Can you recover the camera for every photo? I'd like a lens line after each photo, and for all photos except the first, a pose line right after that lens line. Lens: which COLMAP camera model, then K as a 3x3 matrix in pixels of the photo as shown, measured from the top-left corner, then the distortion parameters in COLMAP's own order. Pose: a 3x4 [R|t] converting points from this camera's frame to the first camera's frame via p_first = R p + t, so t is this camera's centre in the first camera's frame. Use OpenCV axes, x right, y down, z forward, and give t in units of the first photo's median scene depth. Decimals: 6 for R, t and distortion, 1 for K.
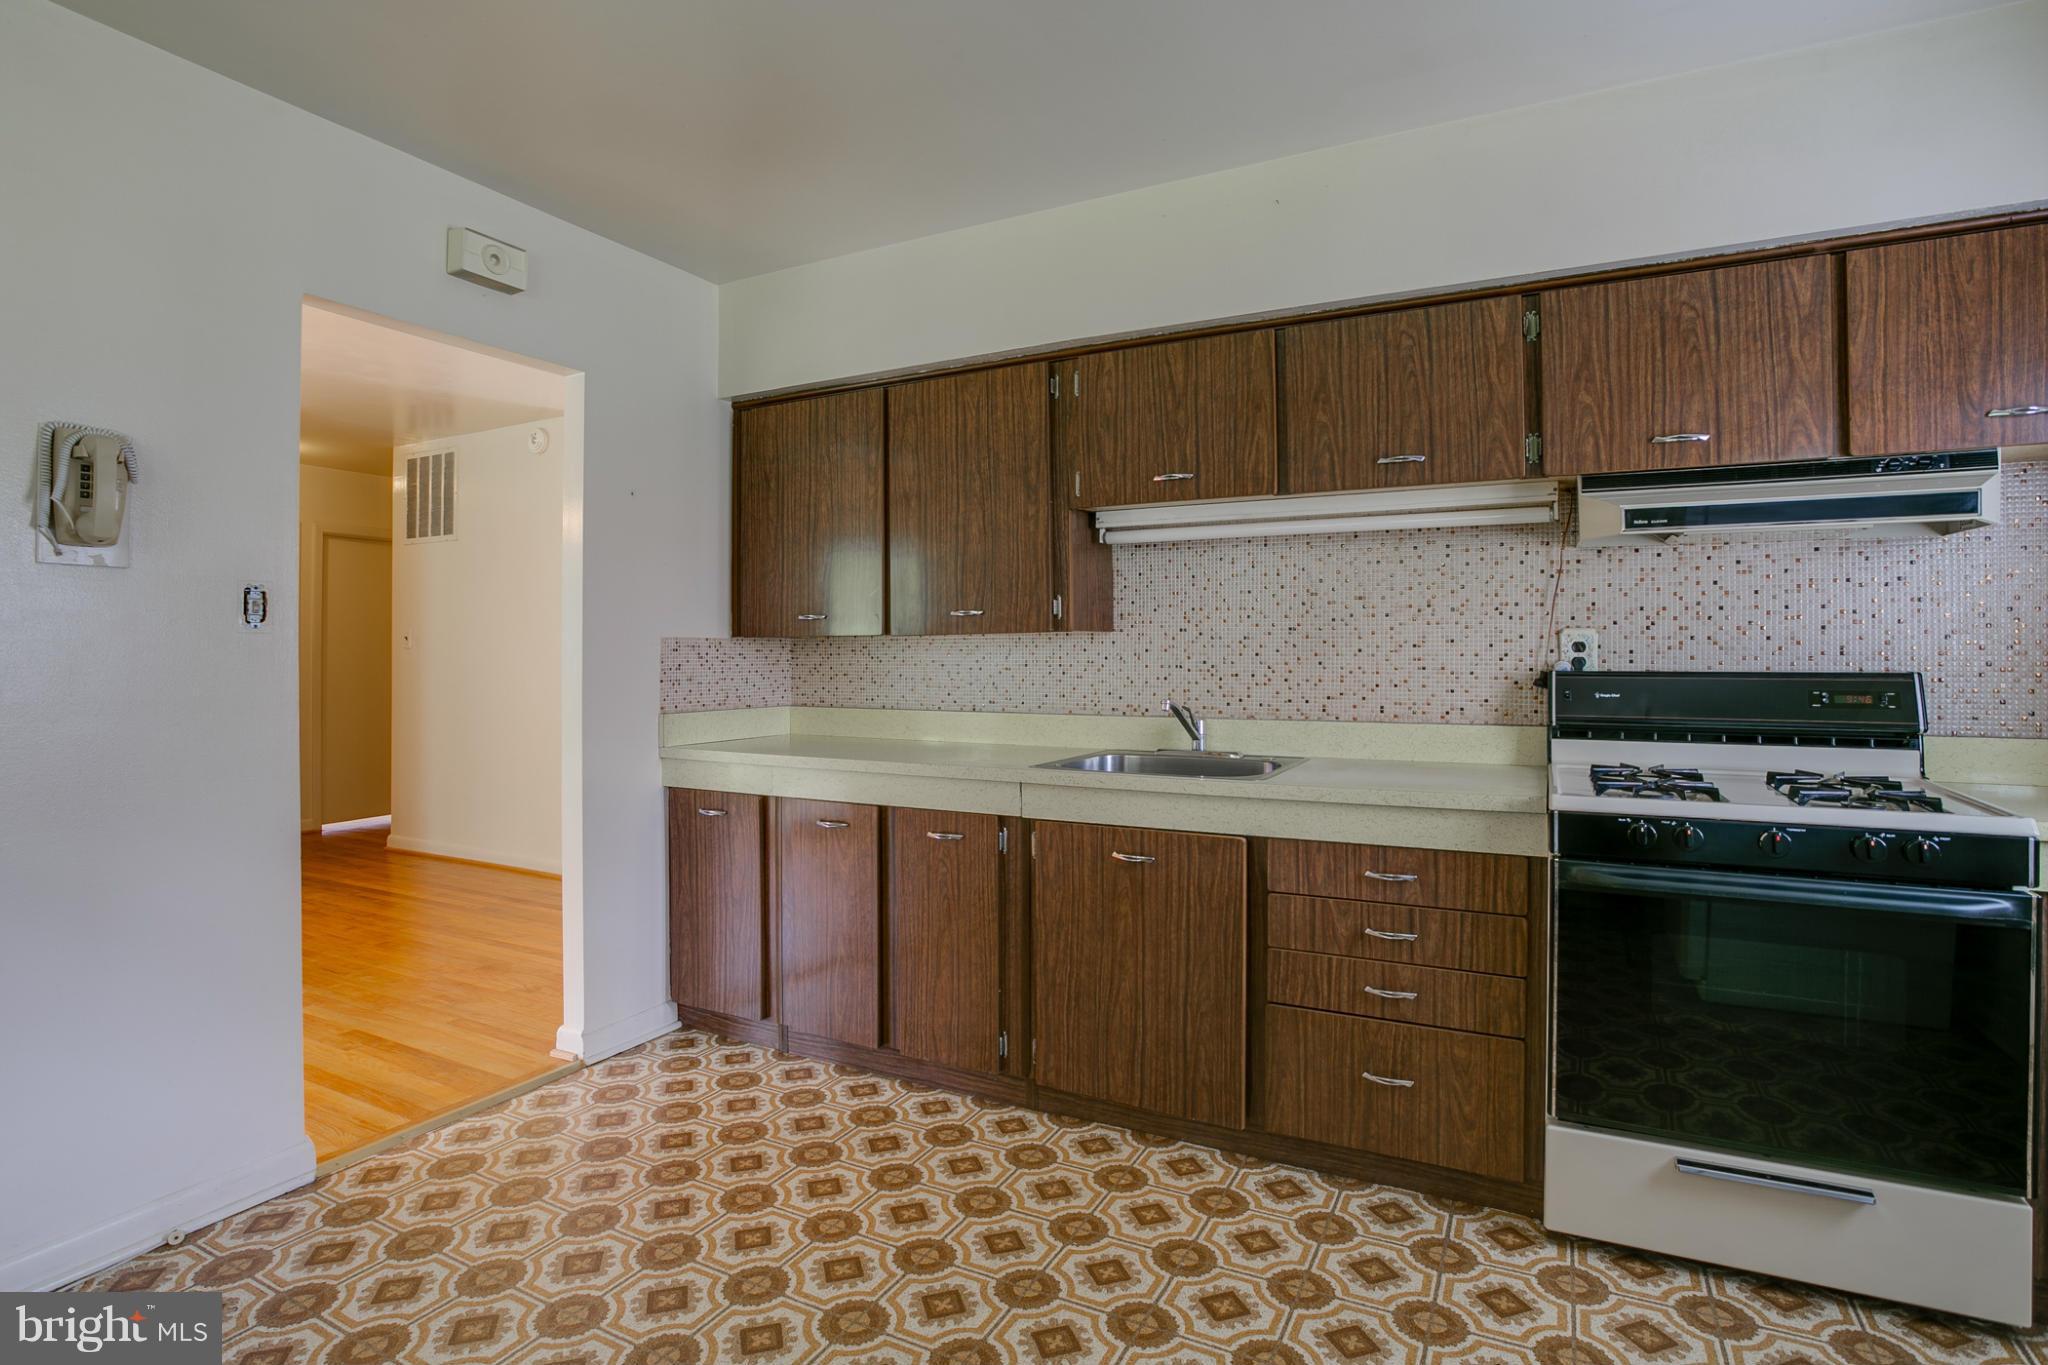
lens RADIAL K [[1004.9, 0, 971.3], [0, 1004.9, 651.6], [0, 0, 1]] dist [-0.035964, 0.010221]
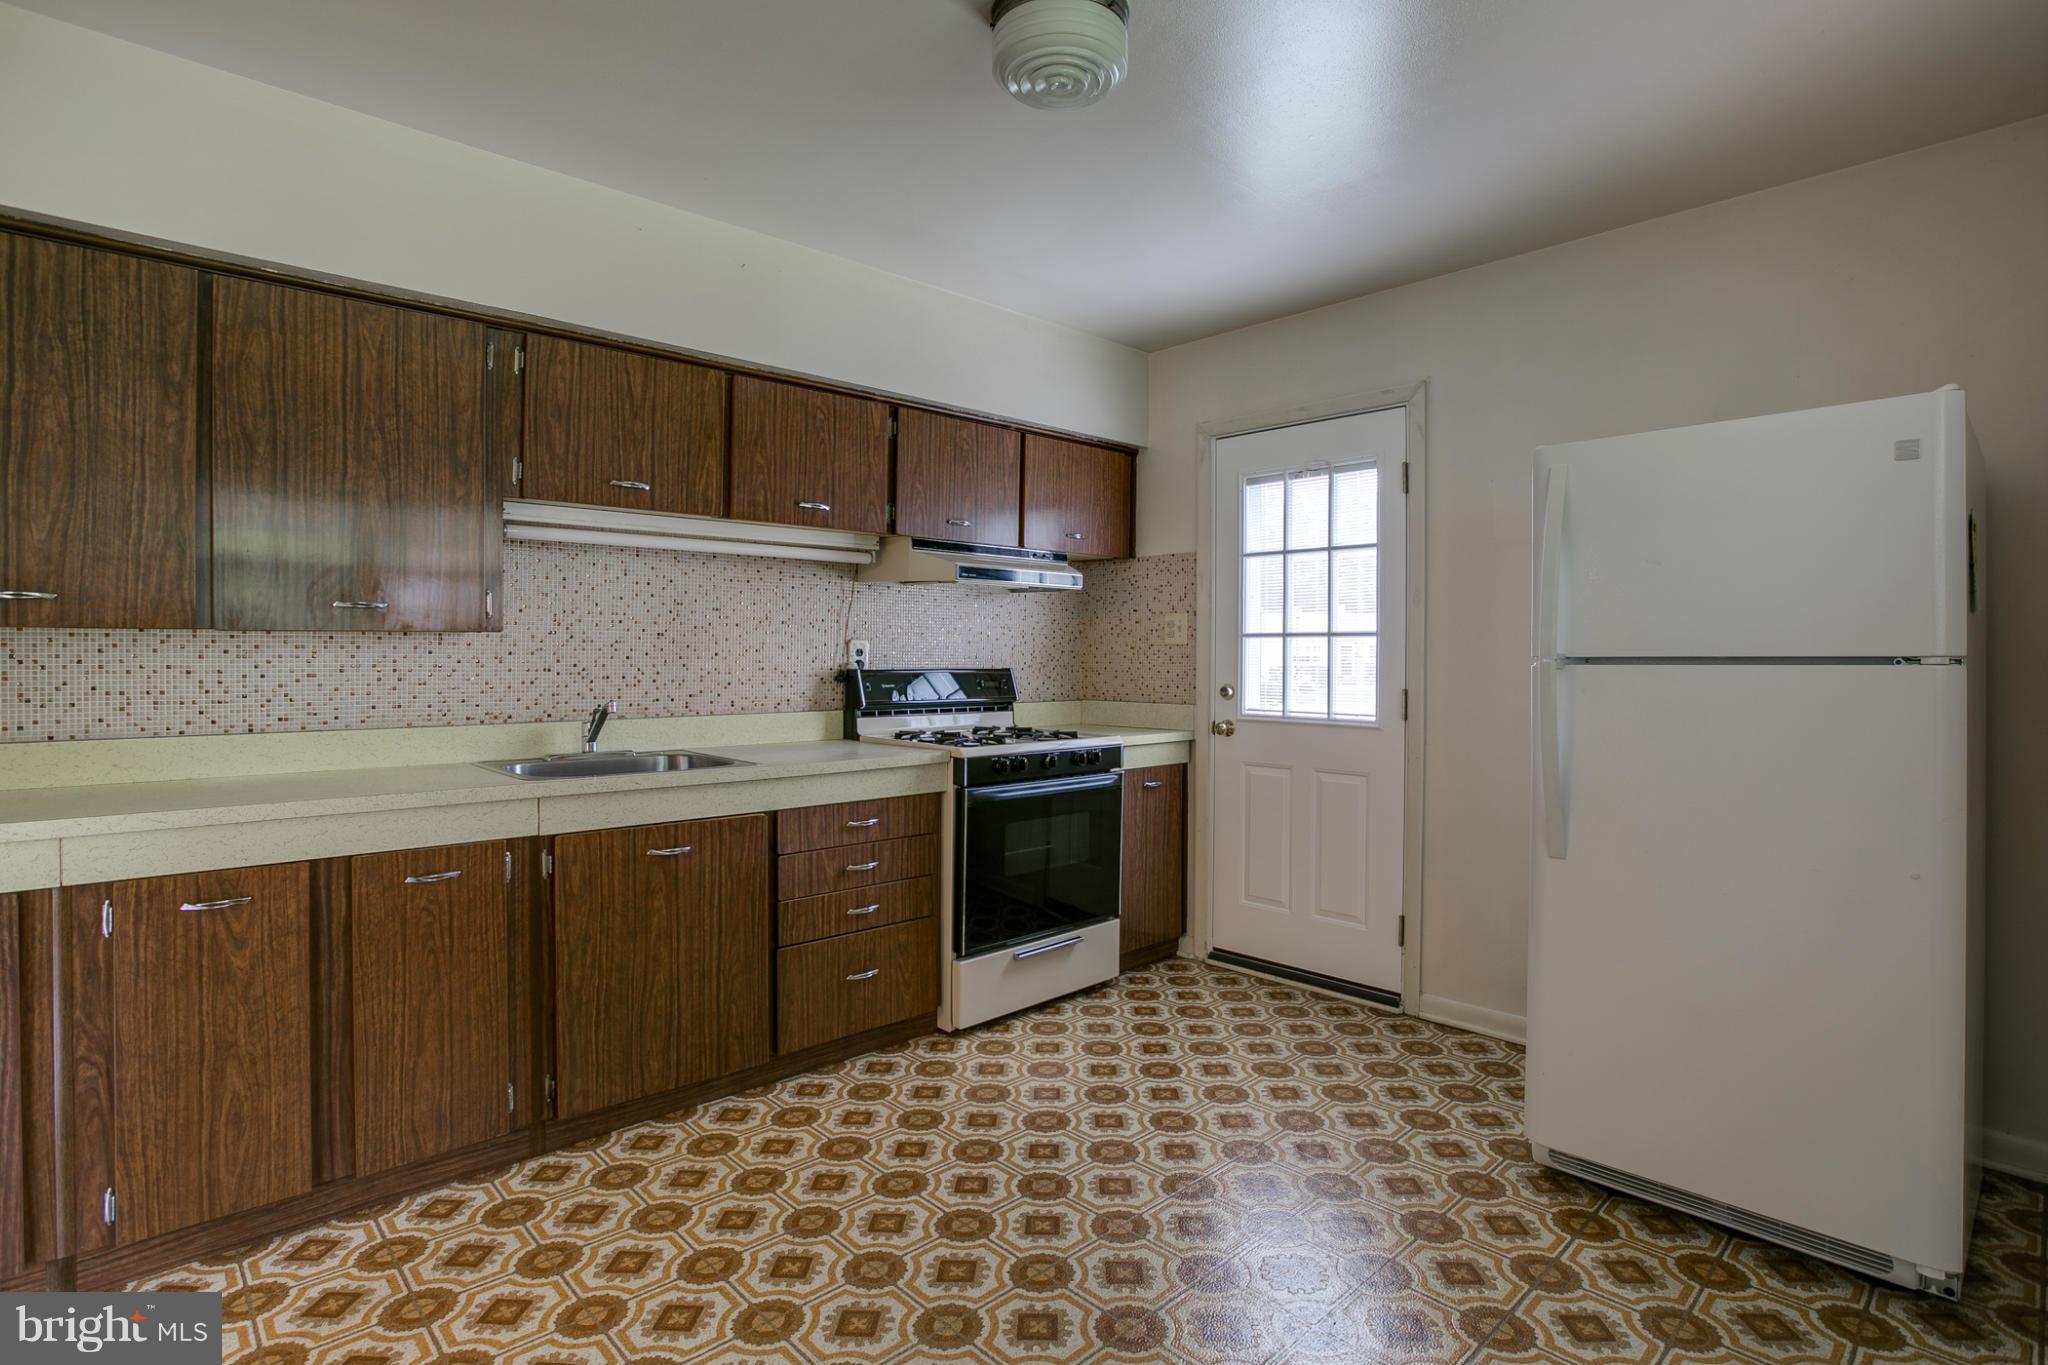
lens RADIAL K [[1004.9, 0, 1033.1], [0, 1004.9, 663.7], [0, 0, 1]] dist [-0.035964, 0.010221]
pose [[0.341198, -0.003126, 0.939986, -0.645435], [-0.001860, 0.999990, 0.004001, 0.004919], [-0.939990, -0.003113, 0.341189, 0.272831]]
